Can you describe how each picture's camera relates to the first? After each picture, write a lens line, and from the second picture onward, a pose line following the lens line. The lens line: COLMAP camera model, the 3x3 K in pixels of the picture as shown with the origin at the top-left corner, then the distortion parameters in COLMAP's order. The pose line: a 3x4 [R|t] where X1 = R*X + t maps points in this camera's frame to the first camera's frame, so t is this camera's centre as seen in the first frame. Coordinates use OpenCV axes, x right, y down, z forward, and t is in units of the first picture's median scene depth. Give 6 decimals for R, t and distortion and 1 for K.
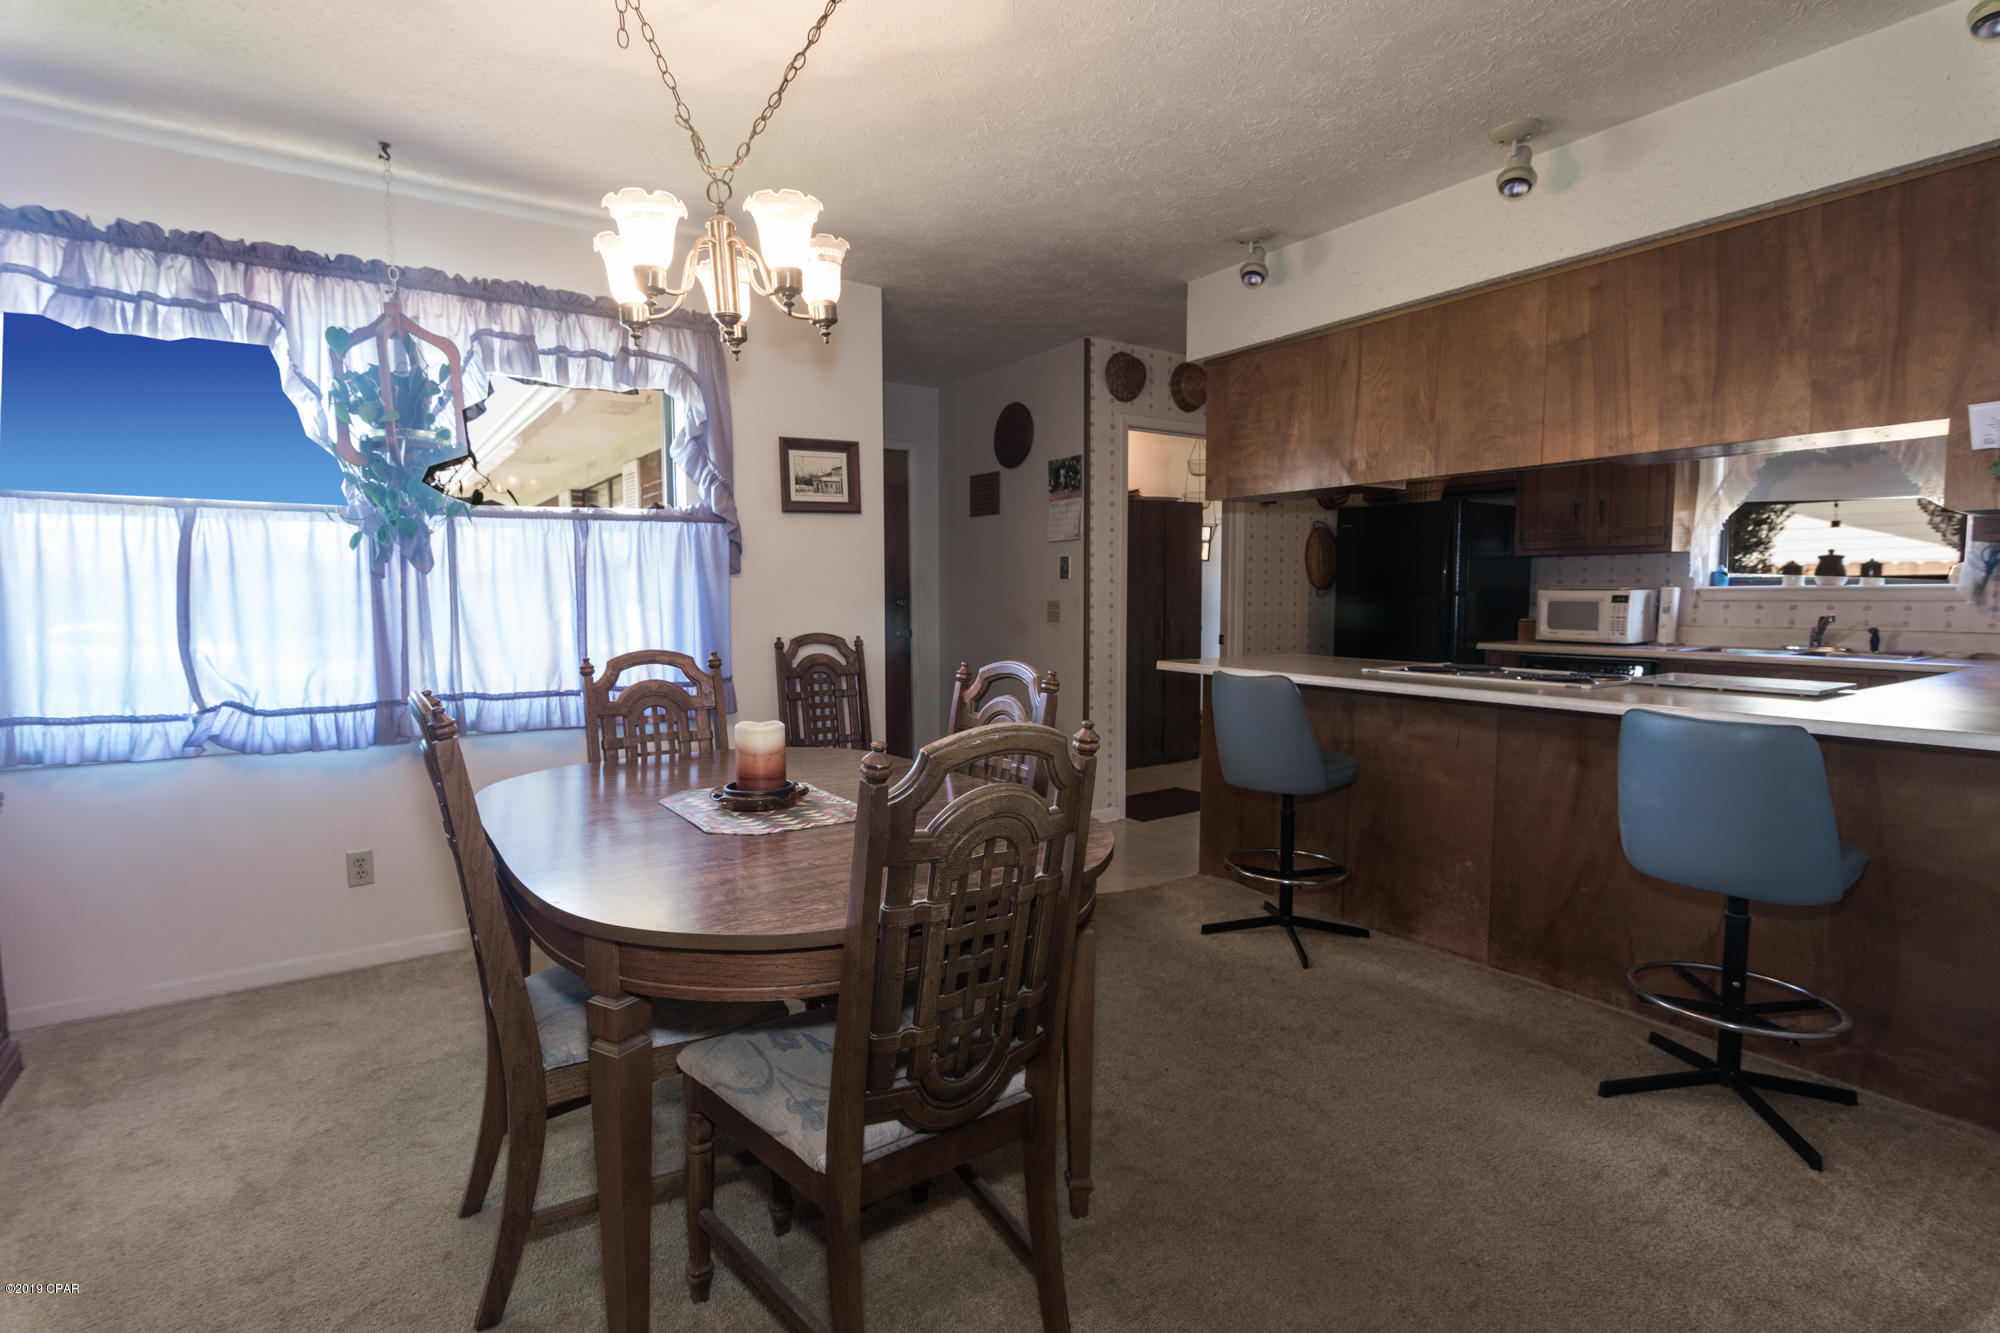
lens RADIAL K [[957.0, 0, 988.1], [0, 957.0, 663.9], [0, 0, 1]] dist [0.003390, -0.001197]
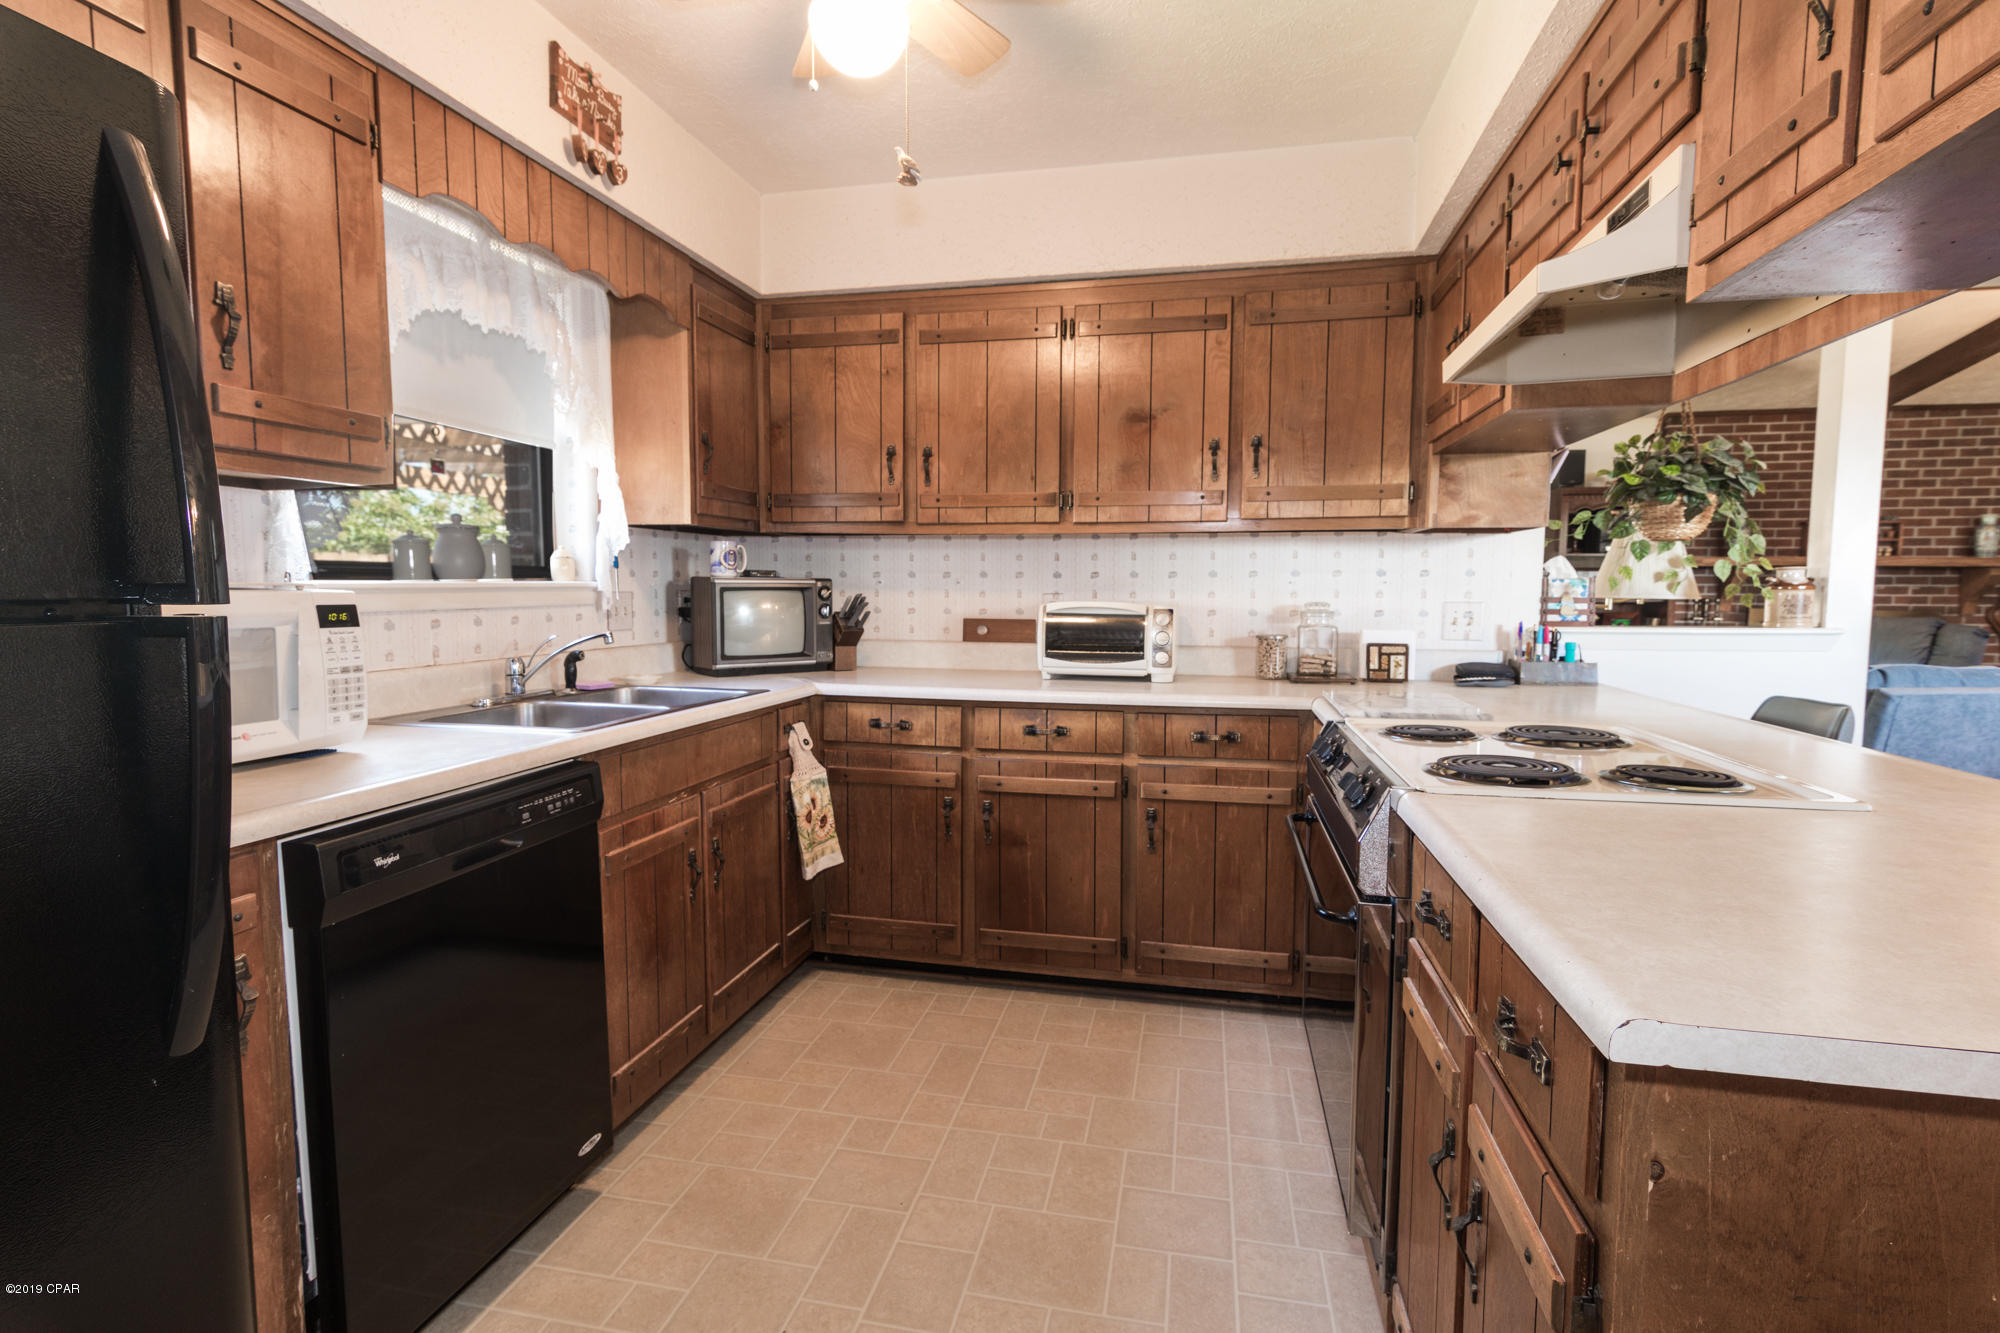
lens RADIAL K [[957.0, 0, 992.1], [0, 957.0, 667.1], [0, 0, 1]] dist [0.003390, -0.001197]
pose [[-0.684753, -0.059270, 0.726361, 0.341858], [0.055976, 0.989466, 0.133509, -0.110052], [-0.726623, 0.132080, -0.674221, 1.424052]]
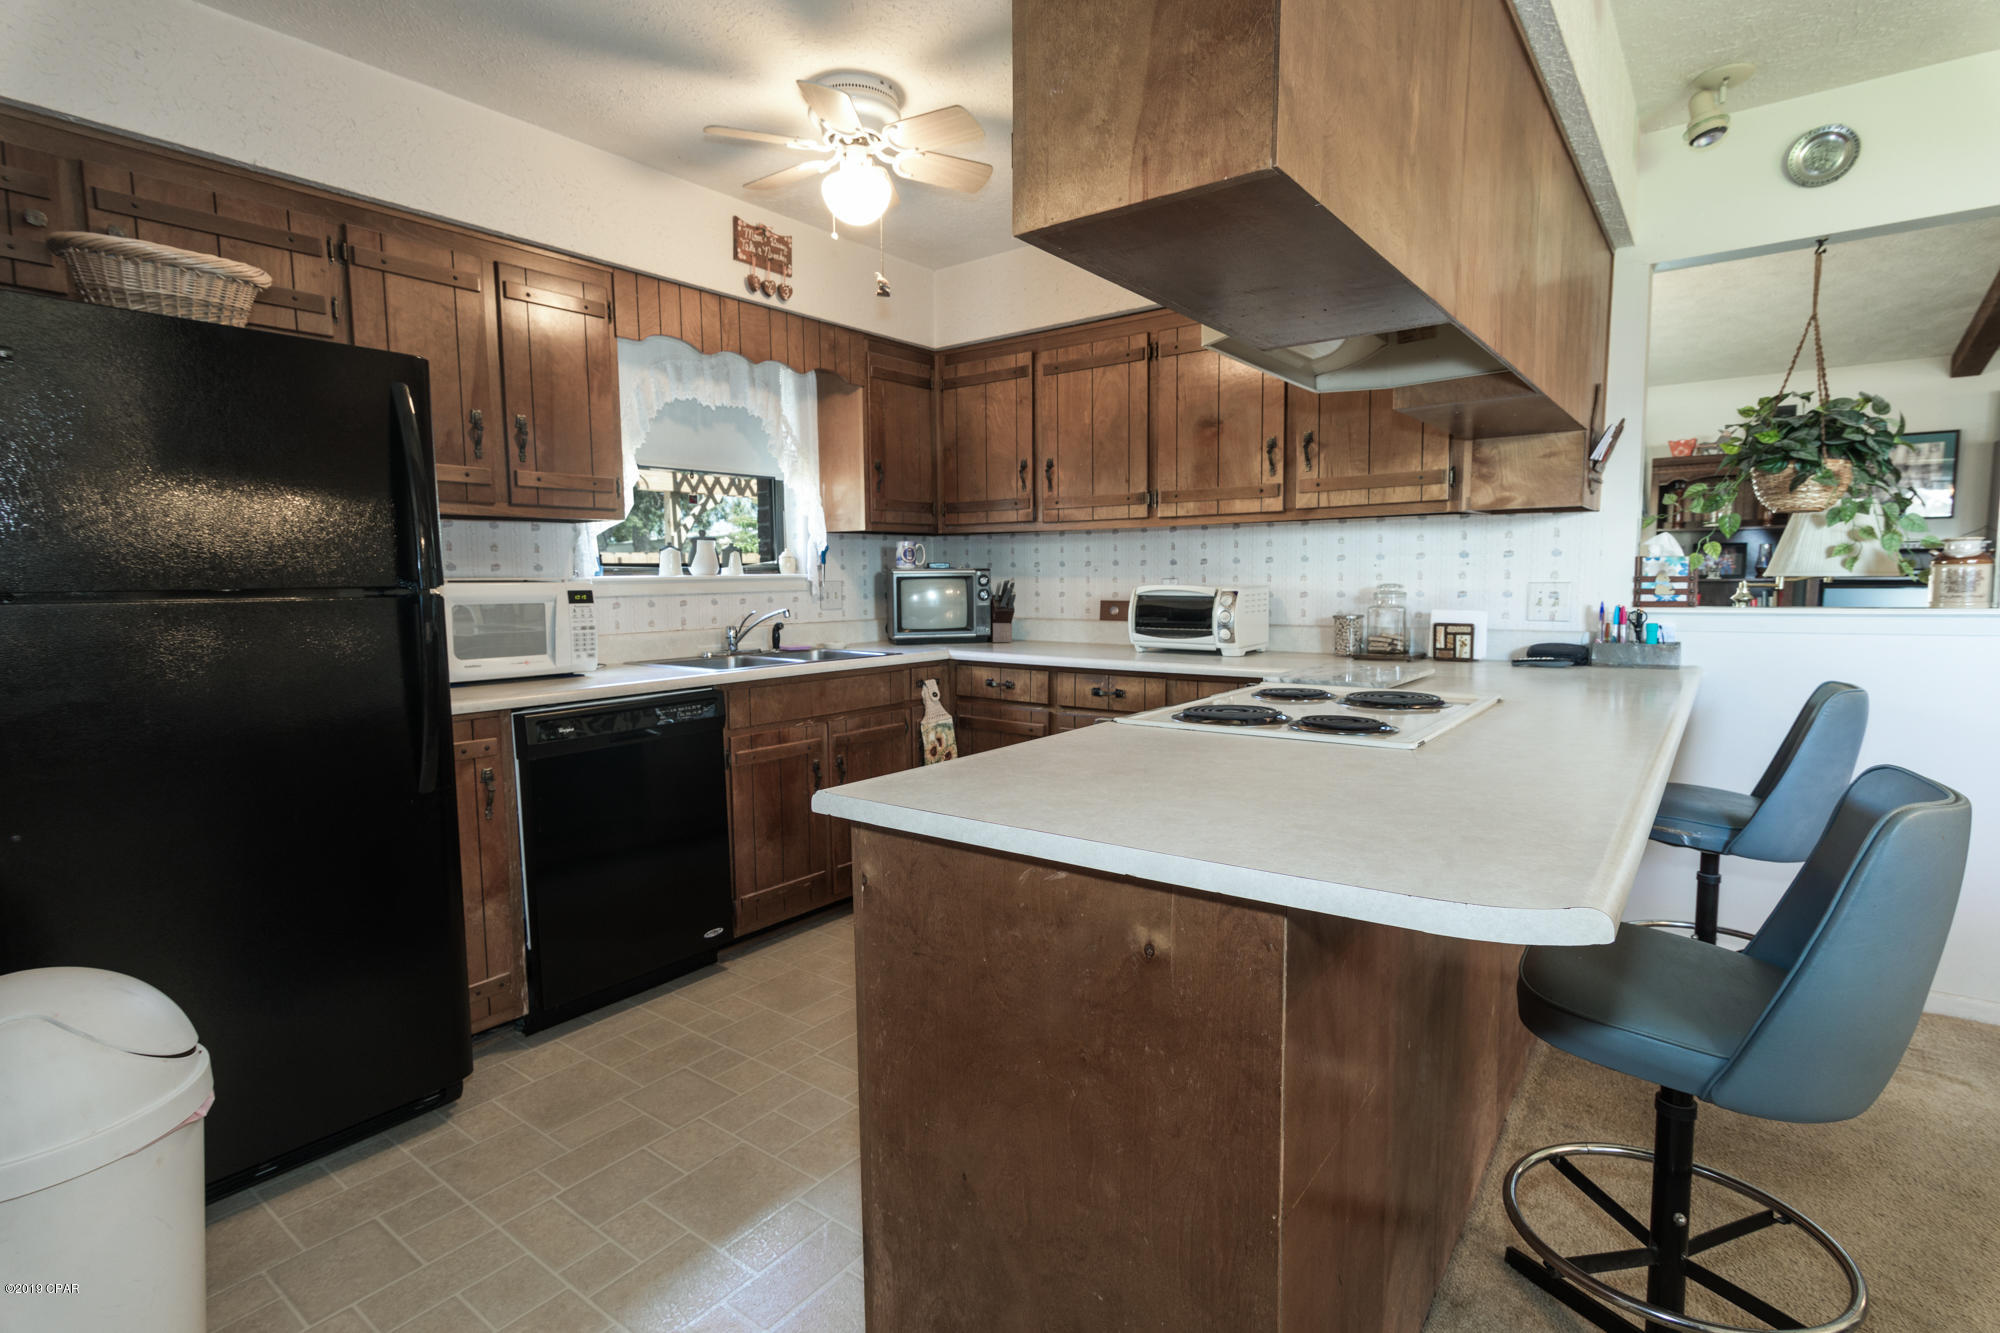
lens RADIAL K [[957.0, 0, 994.8], [0, 957.0, 667.9], [0, 0, 1]] dist [0.003390, -0.001197]
pose [[-0.314899, -0.084074, 0.945394, 0.028698], [0.085589, 0.989495, 0.116505, -0.095555], [-0.945258, 0.117603, -0.304395, 1.264595]]
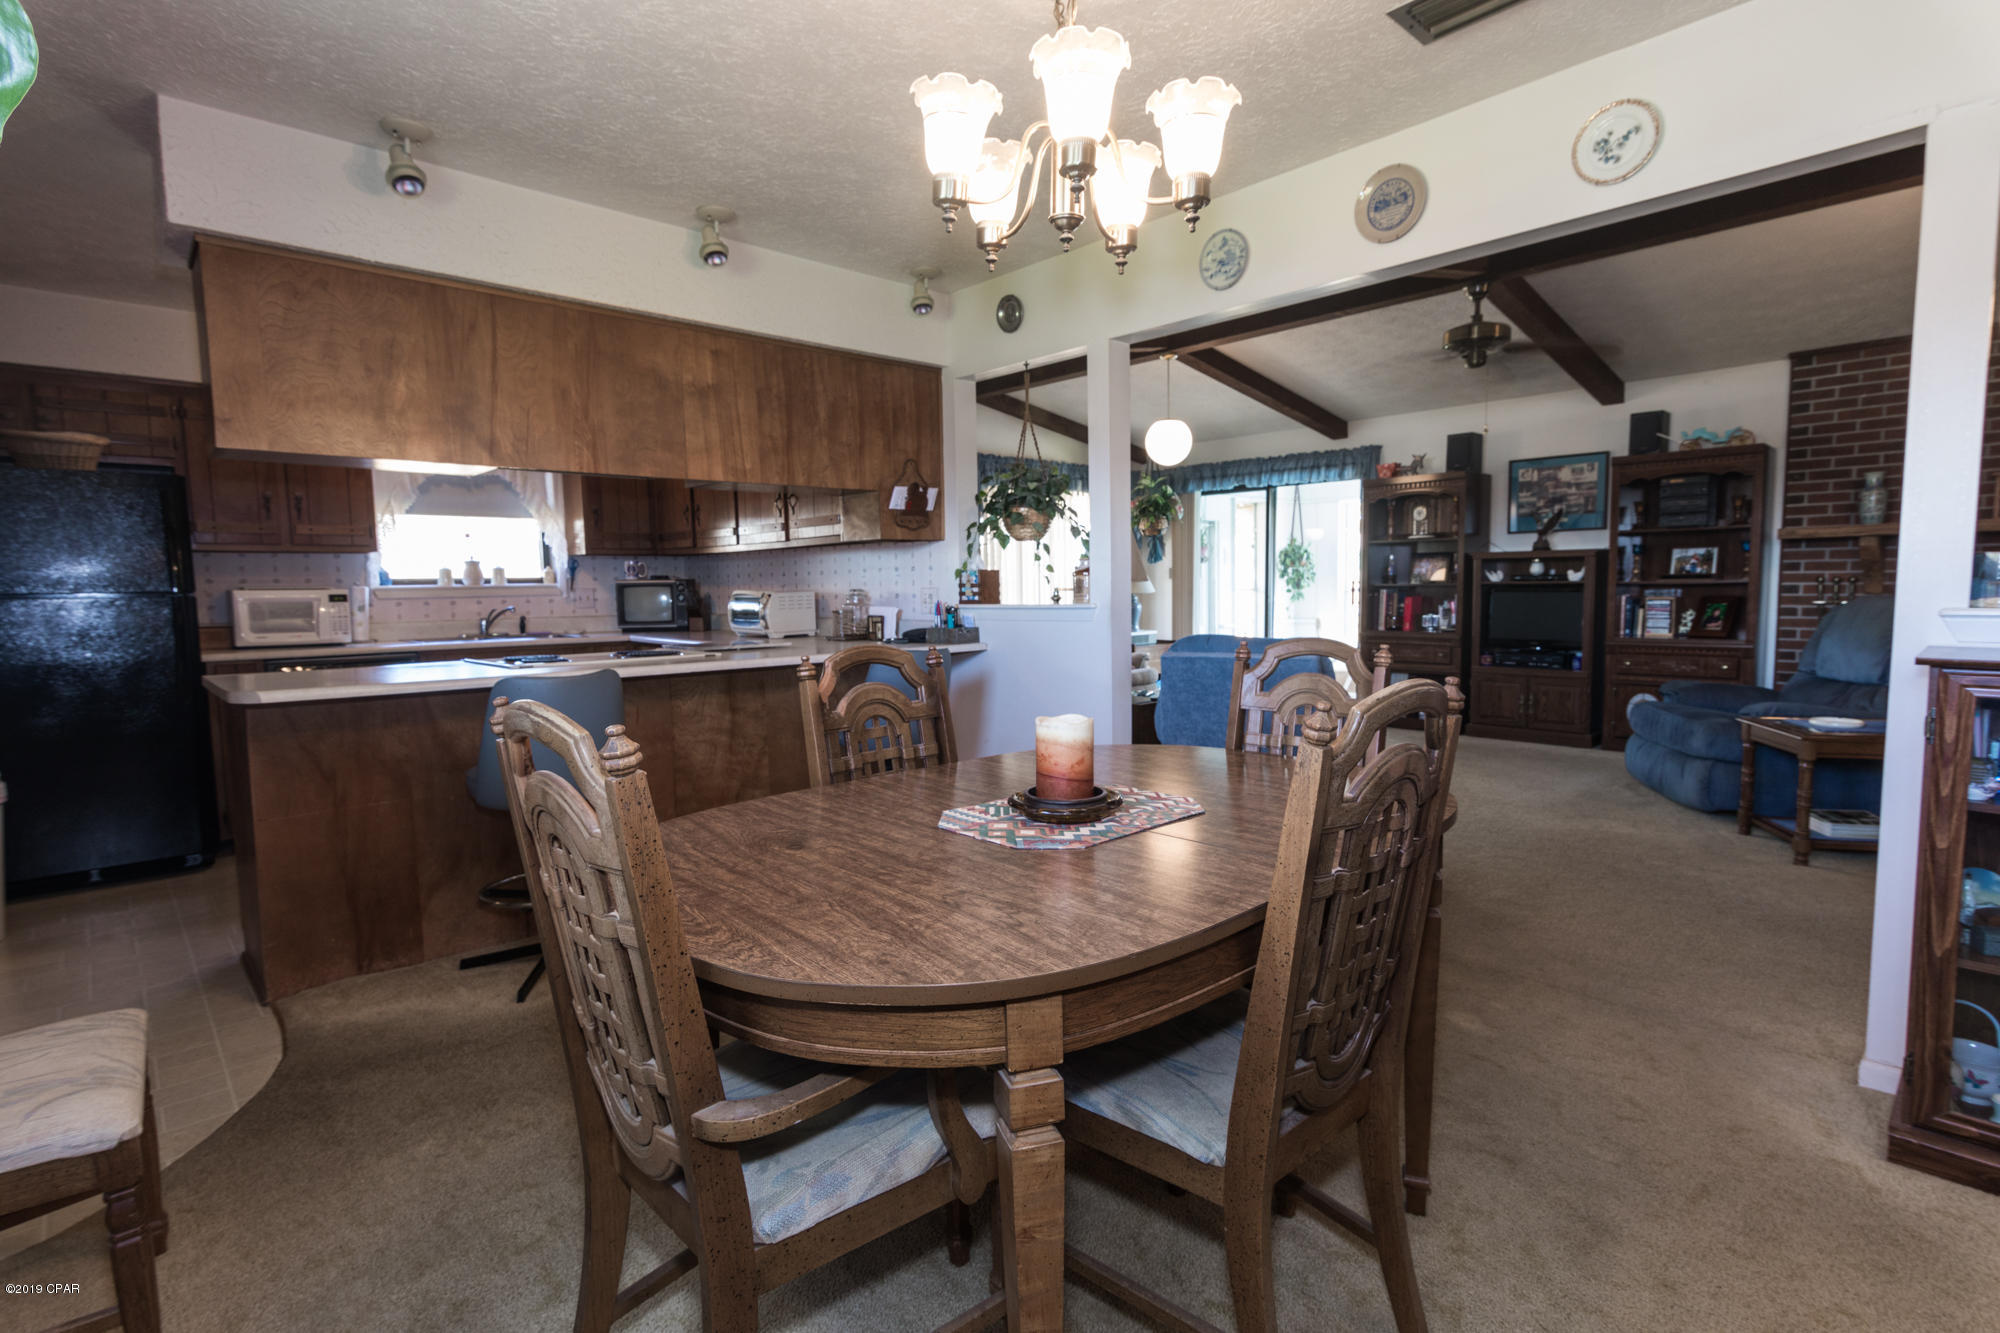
lens RADIAL K [[957.0, 0, 1004.0], [0, 957.0, 669.5], [0, 0, 1]] dist [0.003390, -0.001197]
pose [[-0.161713, -0.081402, 0.983475, -0.579326], [0.092322, 0.990973, 0.097204, -0.037030], [-0.982510, 0.106516, -0.152738, 0.646932]]
